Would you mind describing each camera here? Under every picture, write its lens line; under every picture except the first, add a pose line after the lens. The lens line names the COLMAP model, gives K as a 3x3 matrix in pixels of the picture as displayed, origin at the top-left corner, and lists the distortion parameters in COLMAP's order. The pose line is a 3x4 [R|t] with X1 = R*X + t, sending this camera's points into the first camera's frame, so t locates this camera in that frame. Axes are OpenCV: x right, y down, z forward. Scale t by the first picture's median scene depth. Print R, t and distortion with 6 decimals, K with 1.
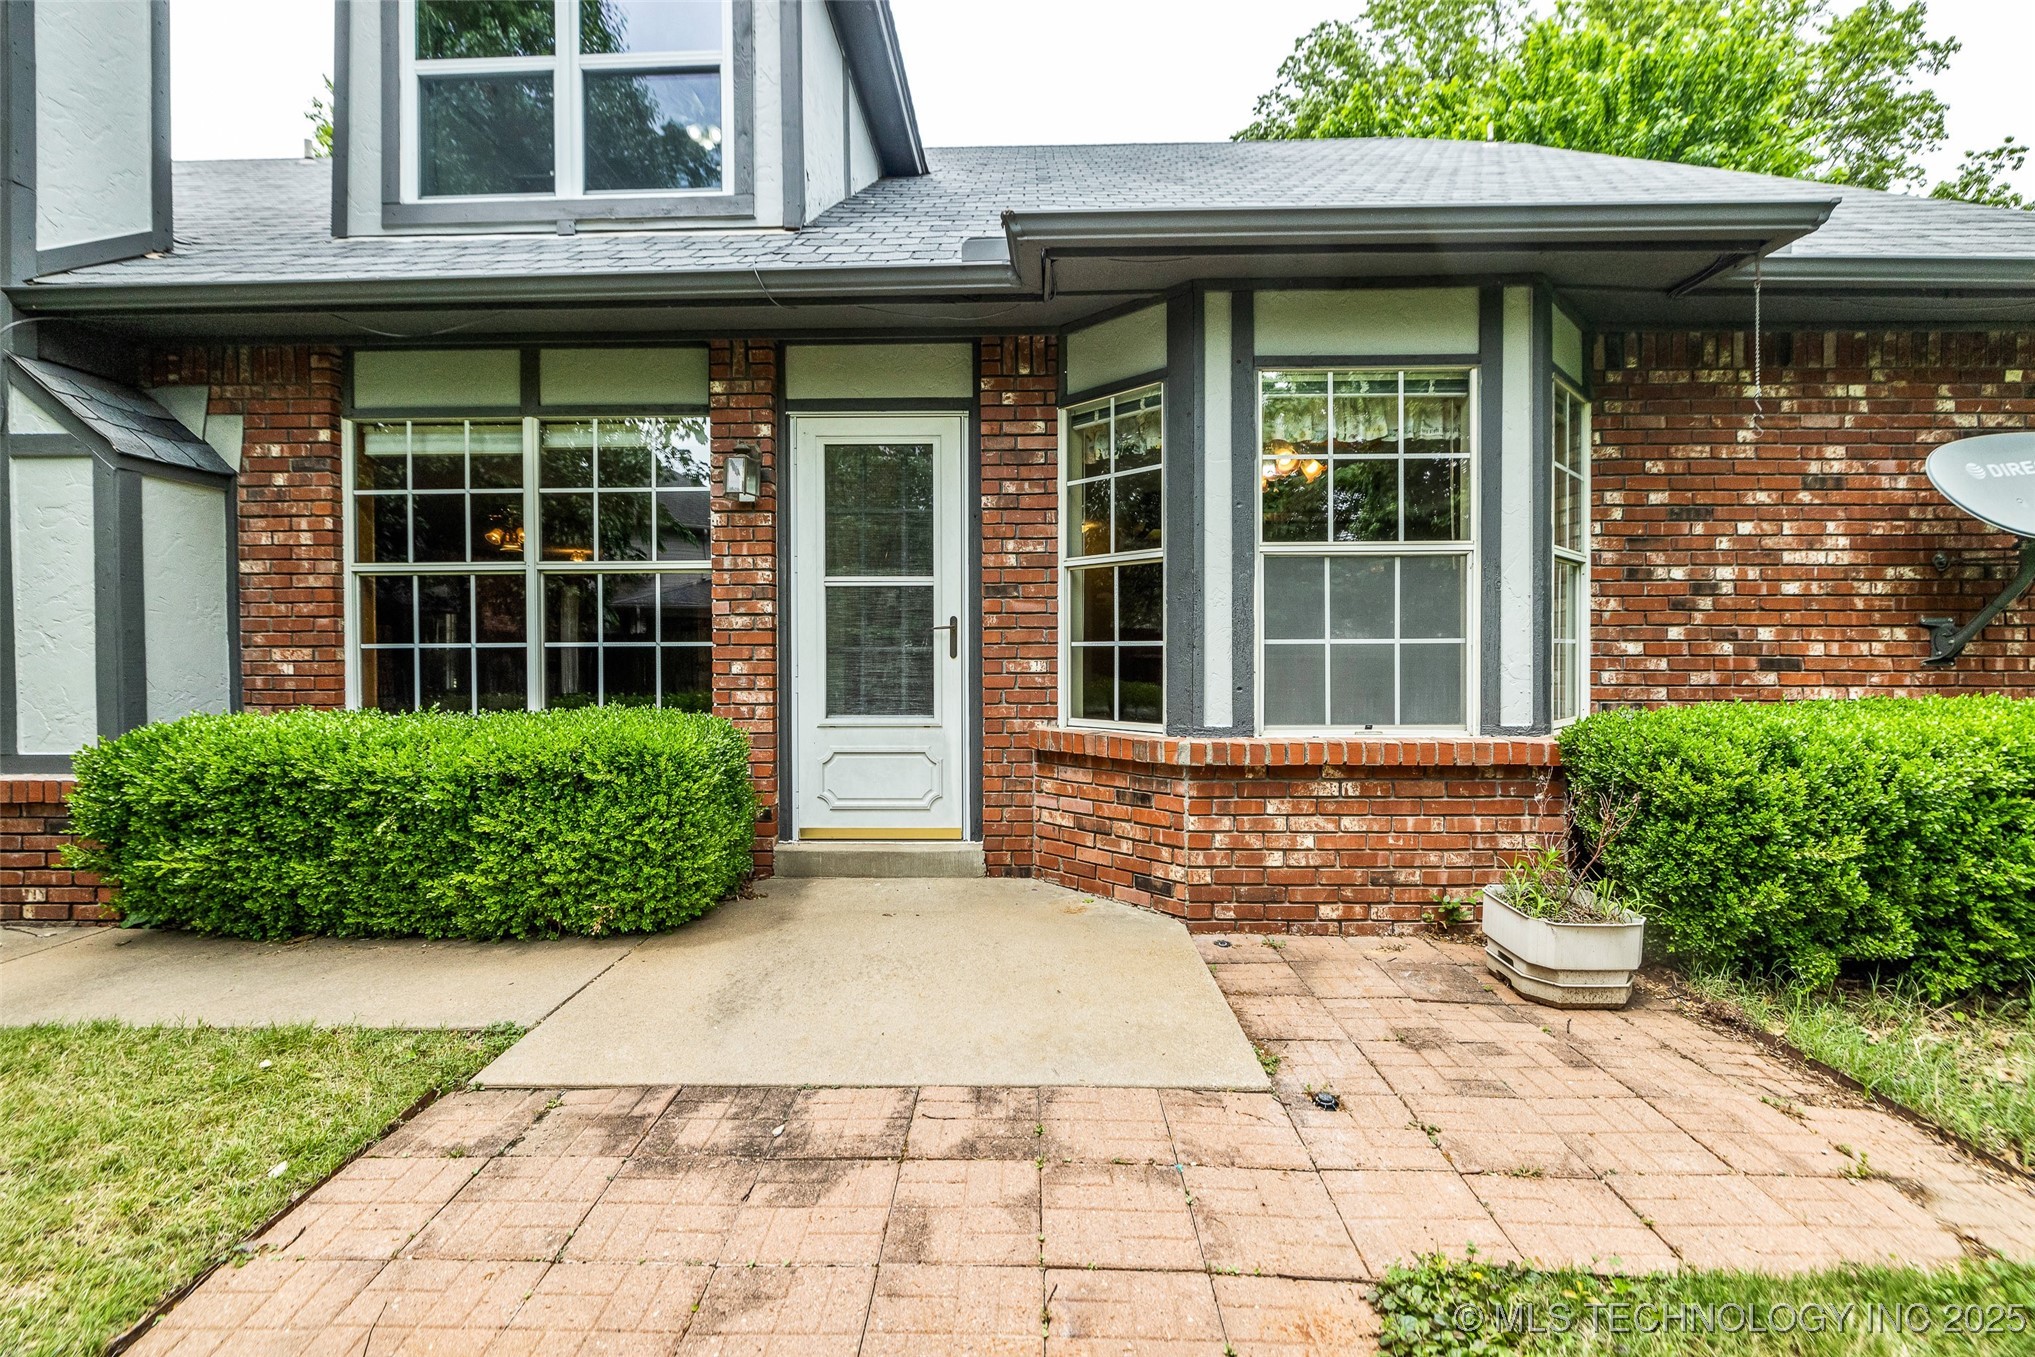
lens RADIAL K [[860.8, 0, 1021.6], [0, 860.8, 661.5], [0, 0, 1]] dist [-0.003216, 0.001152]
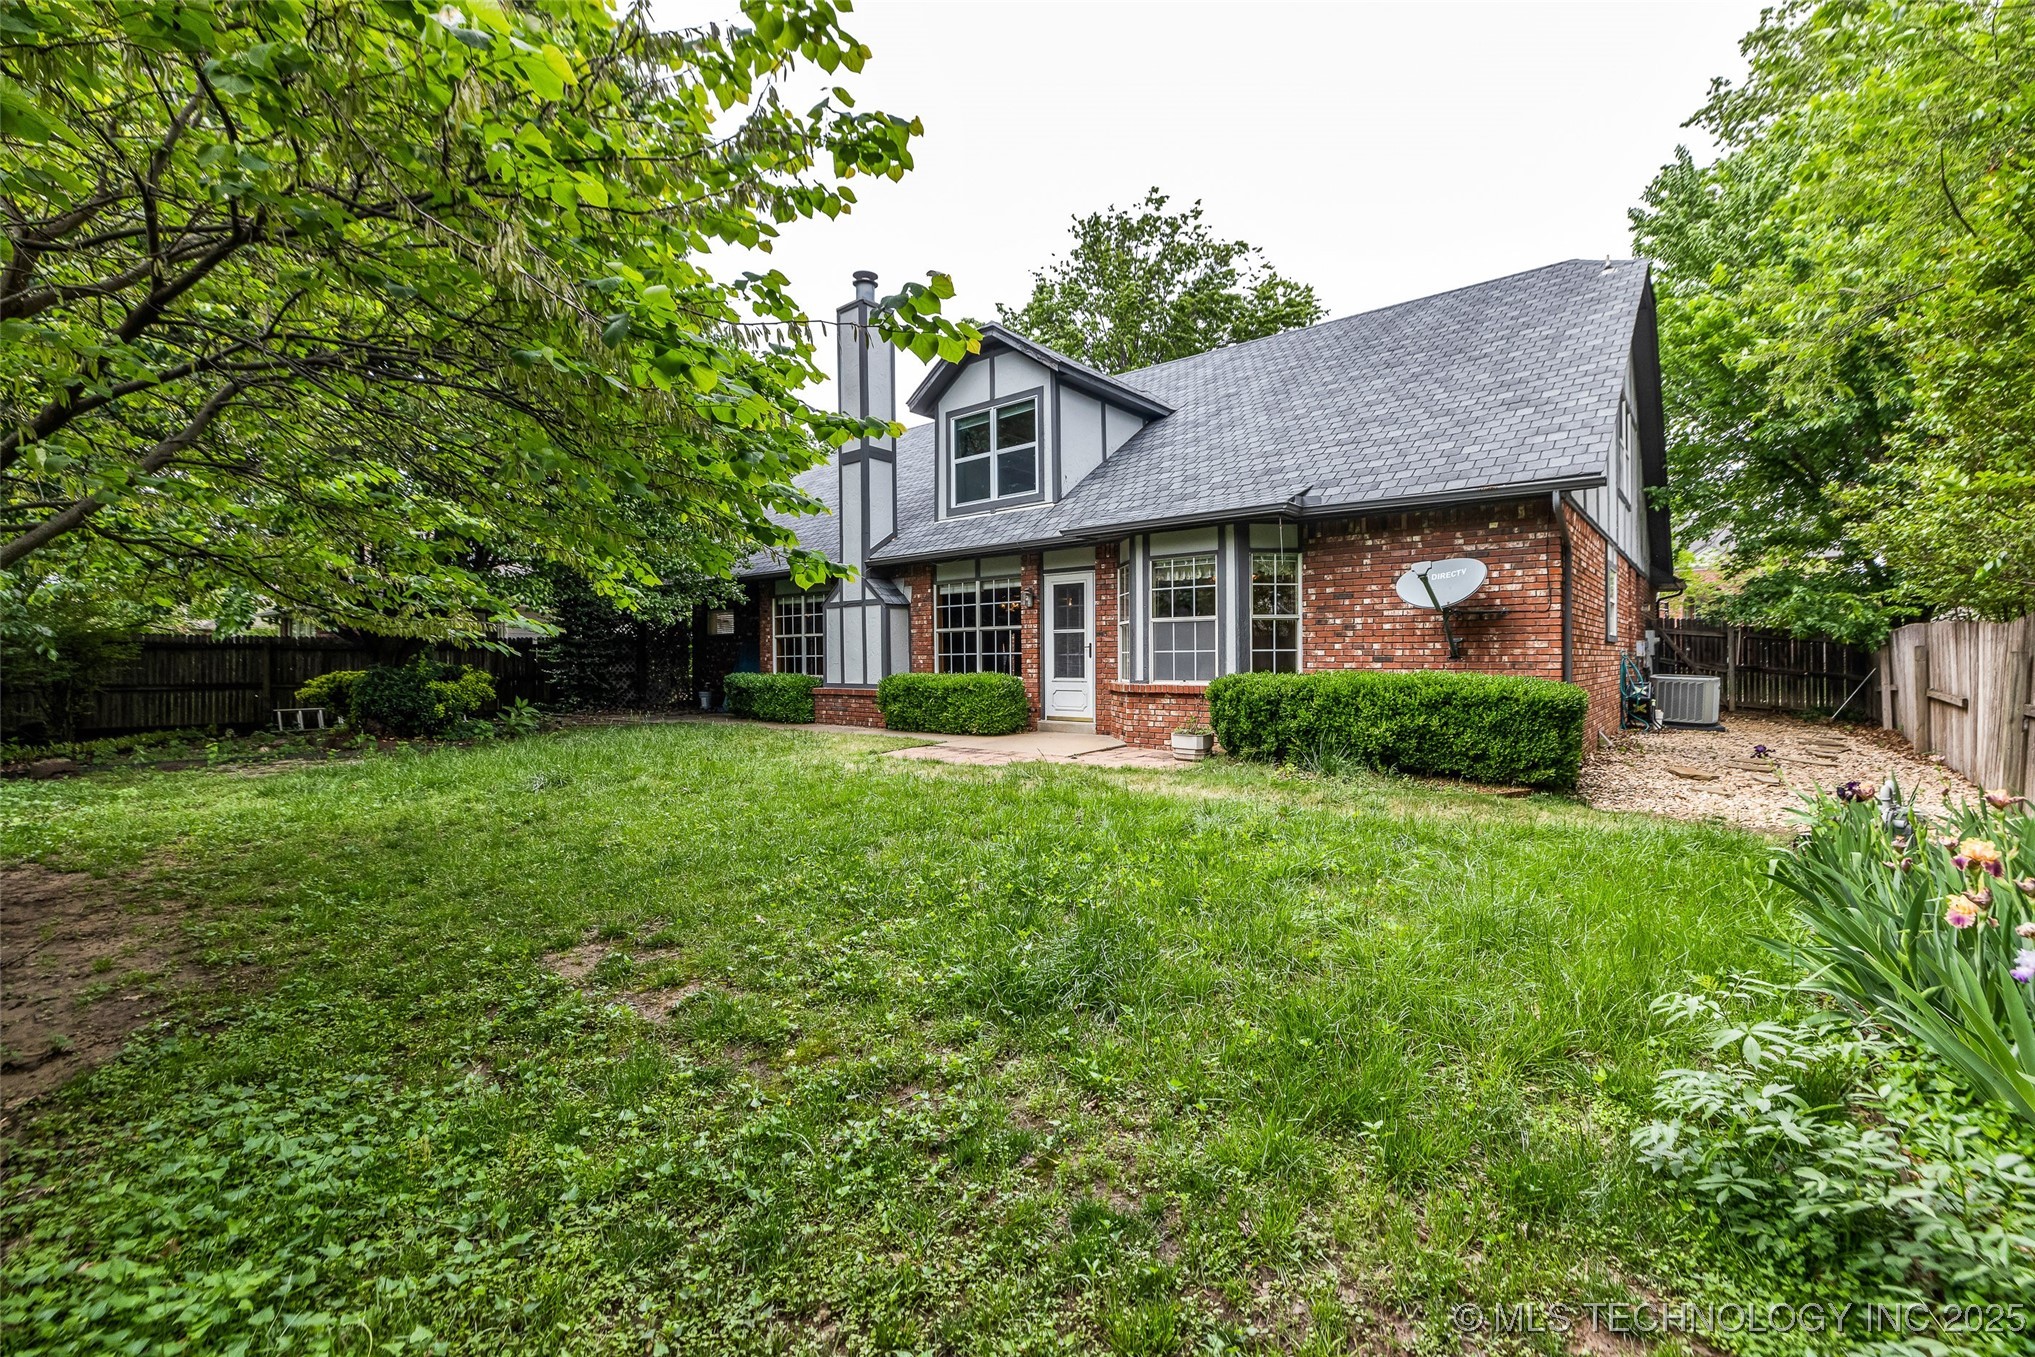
lens RADIAL K [[860.8, 0, 1021.6], [0, 860.8, 661.5], [0, 0, 1]] dist [-0.003216, 0.001152]
pose [[0.789239, 0.000315, -0.614085, 1.512601], [-0.002300, 0.999994, -0.002442, 0.016823], [0.614081, 0.003340, 0.789236, -1.403699]]
